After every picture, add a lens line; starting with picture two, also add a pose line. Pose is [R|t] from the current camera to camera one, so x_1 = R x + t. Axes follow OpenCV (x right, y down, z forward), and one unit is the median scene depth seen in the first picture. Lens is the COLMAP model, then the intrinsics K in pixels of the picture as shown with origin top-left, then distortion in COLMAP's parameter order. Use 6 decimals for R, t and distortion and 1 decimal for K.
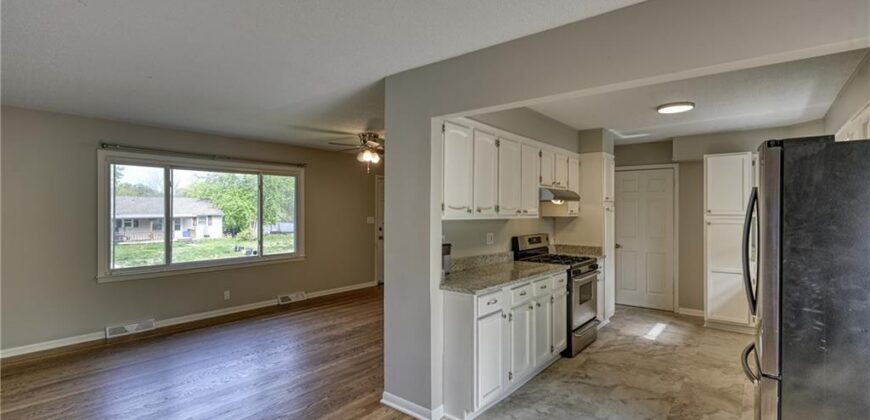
lens RADIAL K [[400.9, 0, 436.2], [0, 400.9, 212.8], [0, 0, 1]] dist [0.002338, 0.000292]
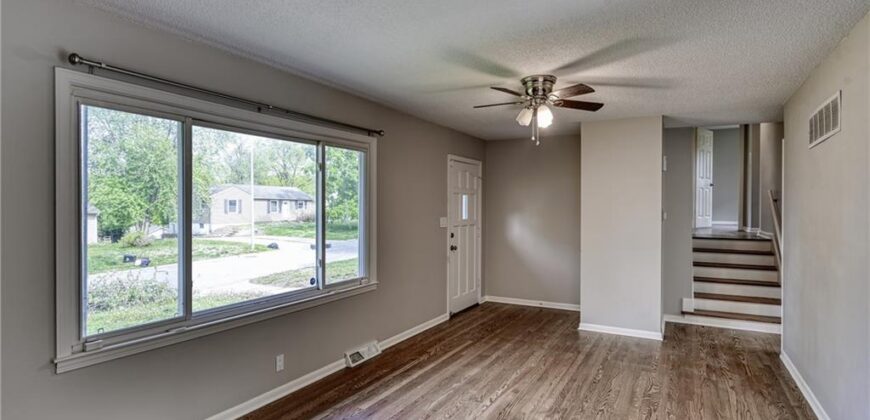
lens RADIAL K [[456.0, 0, 436.7], [0, 456.0, 213.2], [0, 0, 1]] dist [-0.001816, 0.000082]
pose [[0.984239, -0.001198, 0.176838, -0.230139], [-0.000067, 0.999974, 0.007150, -0.001460], [-0.176842, -0.007049, 0.984214, 0.192547]]
